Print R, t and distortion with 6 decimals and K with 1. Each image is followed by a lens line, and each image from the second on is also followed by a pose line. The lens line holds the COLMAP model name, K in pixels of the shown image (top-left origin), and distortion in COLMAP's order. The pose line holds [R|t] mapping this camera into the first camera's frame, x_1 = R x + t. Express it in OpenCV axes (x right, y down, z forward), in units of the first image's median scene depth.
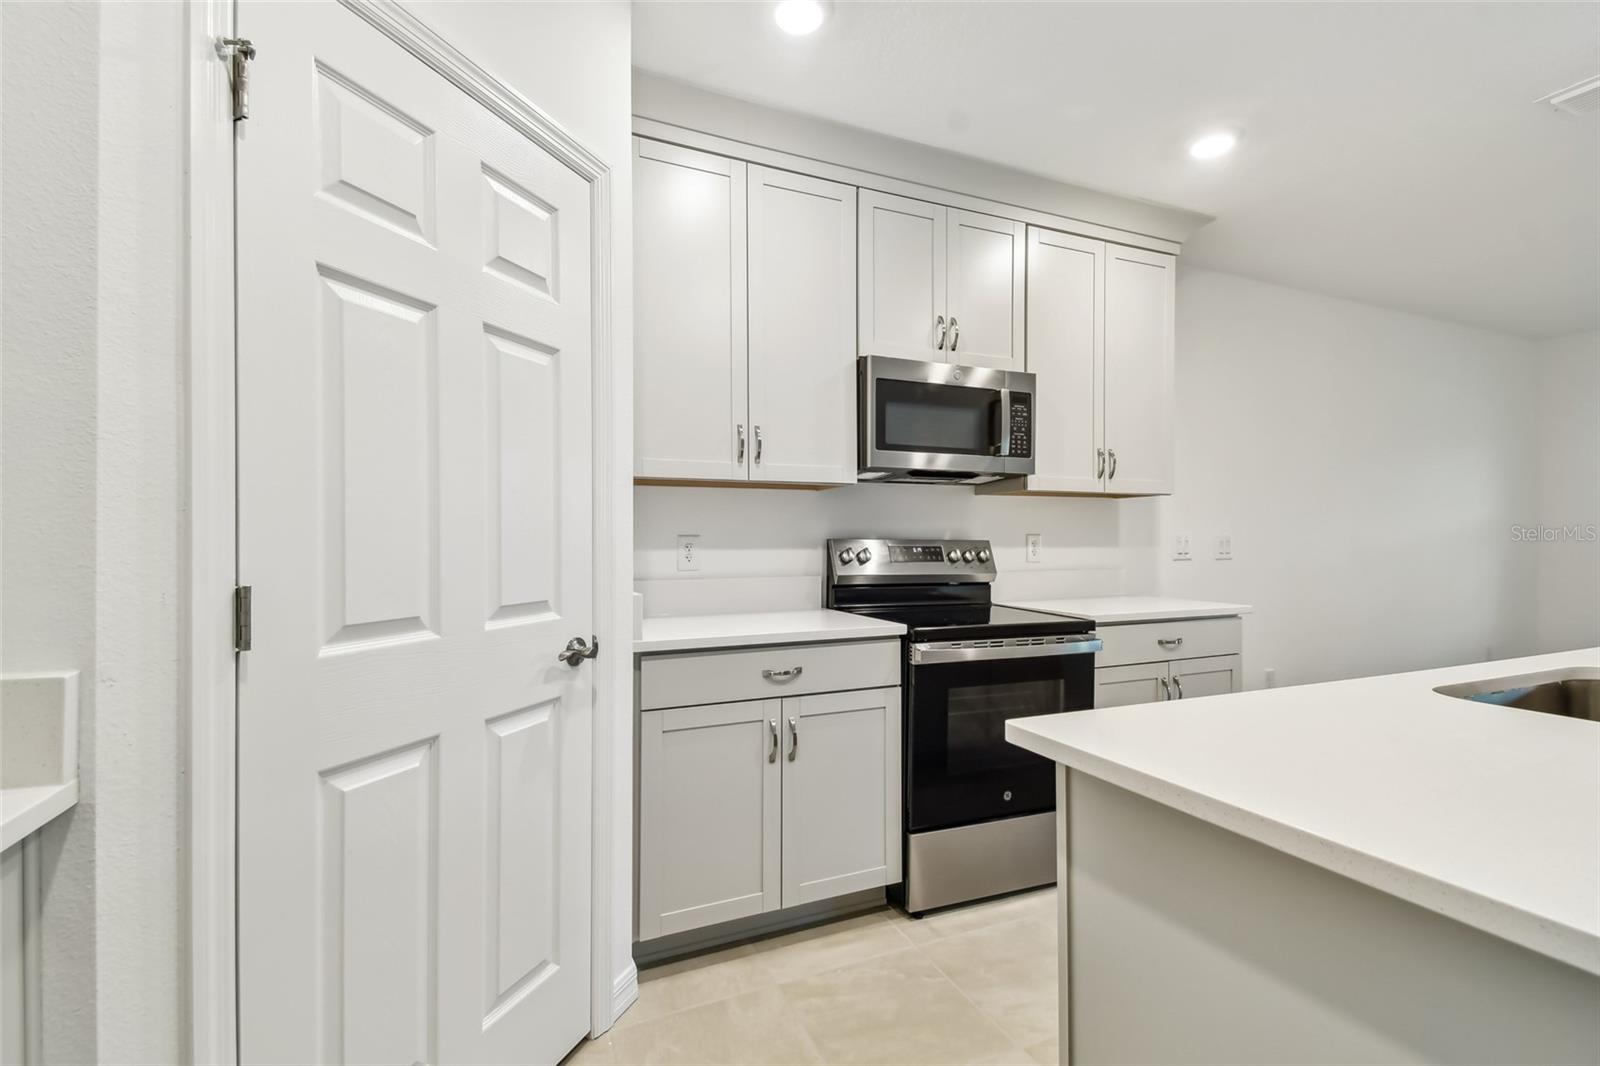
lens RADIAL K [[700.2, 0, 796.2], [0, 700.2, 538.8], [0, 0, 1]] dist [0.043634, -0.019227]
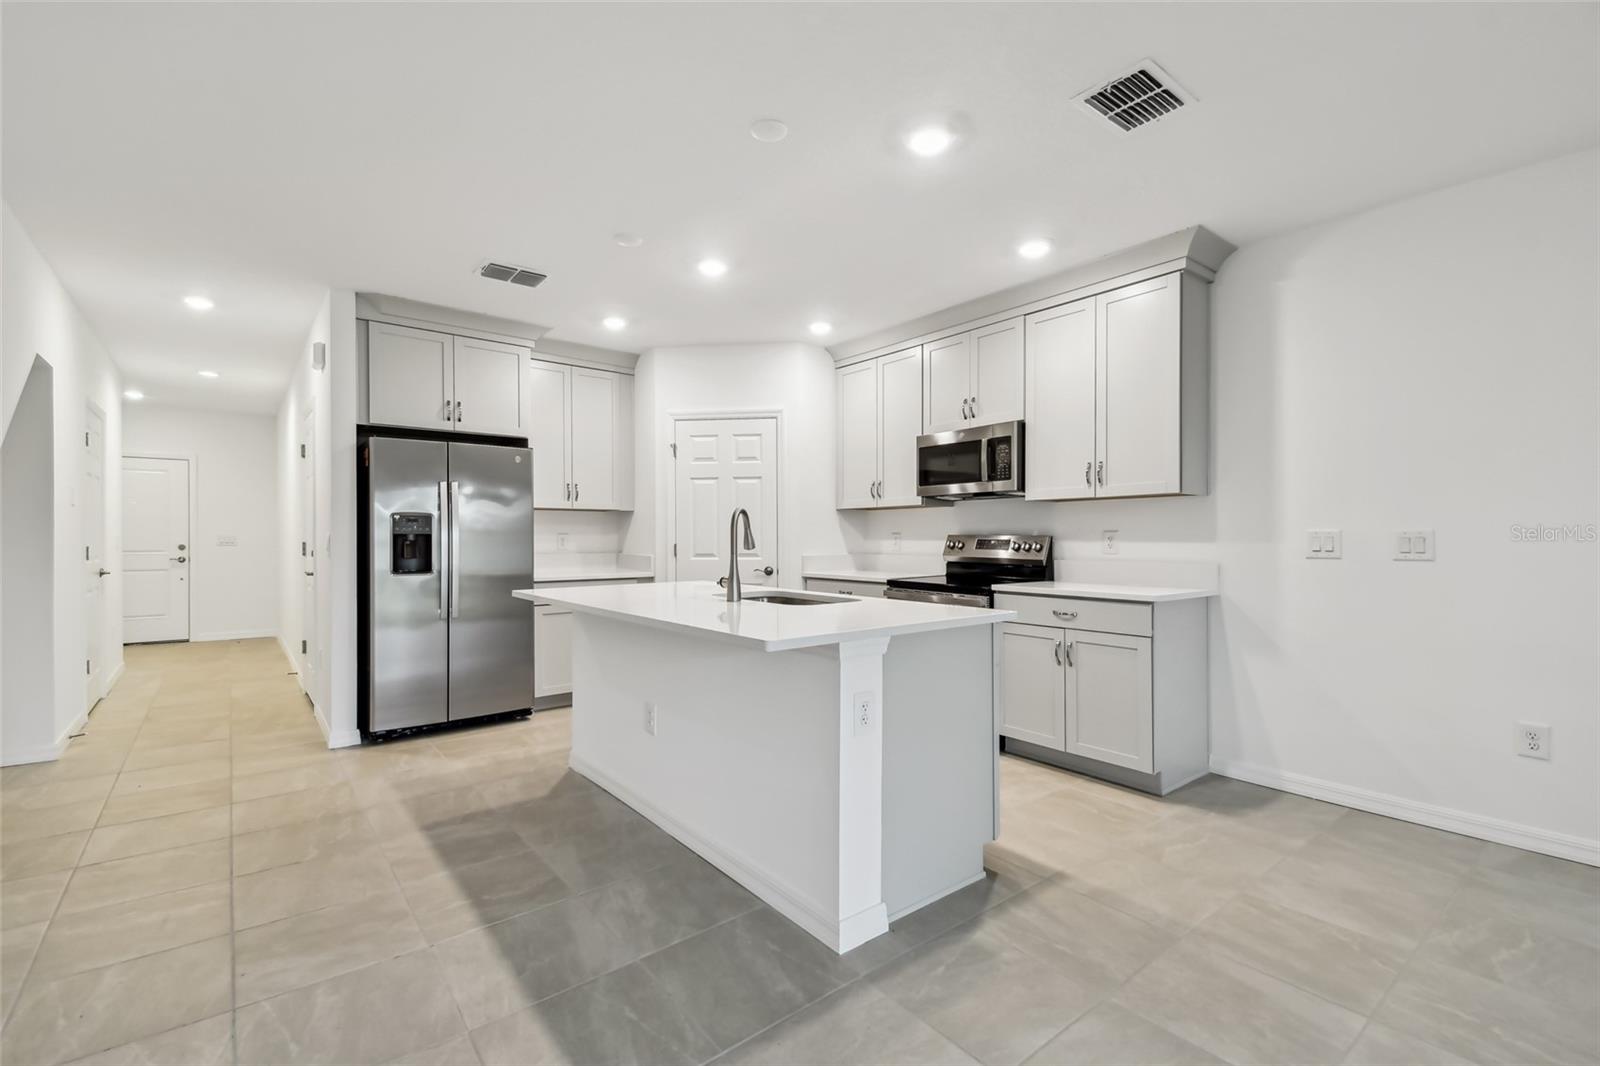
lens RADIAL K [[700.2, 0, 790.6], [0, 700.2, 538.7], [0, 0, 1]] dist [0.043634, -0.019227]
pose [[0.249566, 0.004844, -0.968346, 1.925234], [0.000951, 0.999986, 0.005248, 0.000790], [0.968357, -0.002231, 0.249557, 0.222631]]
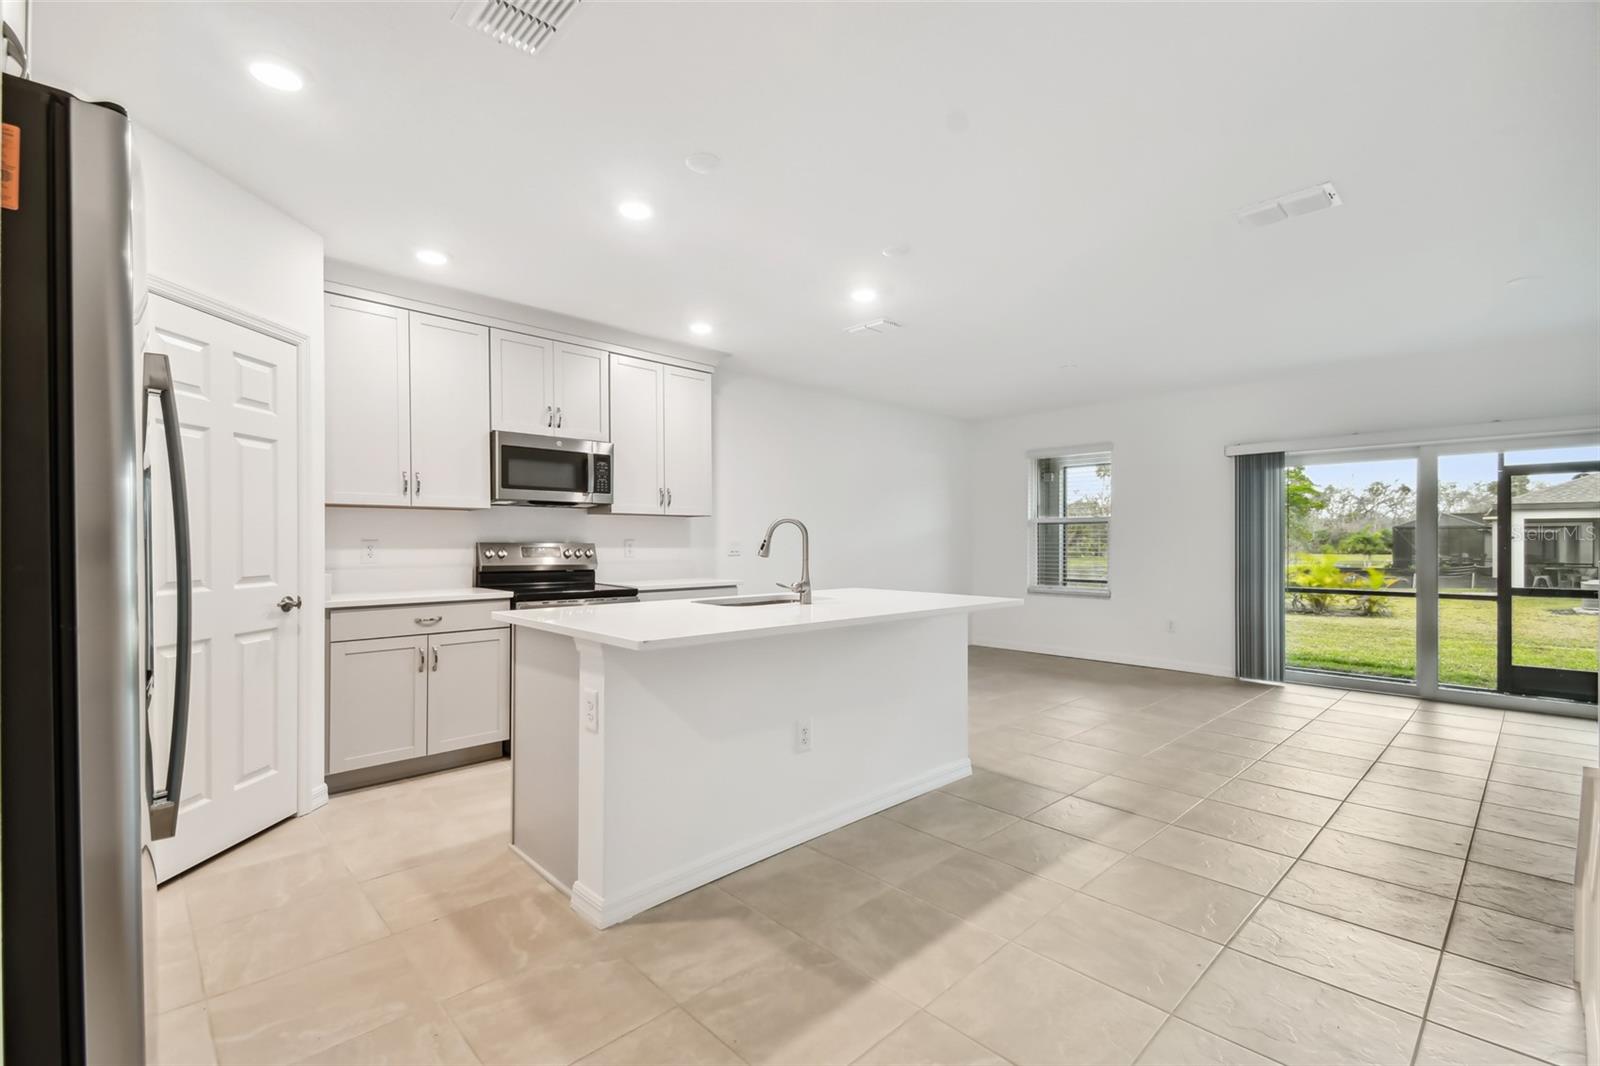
lens RADIAL K [[700.2, 0, 792.4], [0, 700.2, 544.3], [0, 0, 1]] dist [0.043634, -0.019227]
pose [[0.941953, 0.001451, 0.335741, 0.213373], [-0.003012, 0.999987, 0.004131, -0.004717], [-0.335730, -0.004903, 0.941945, -0.835705]]
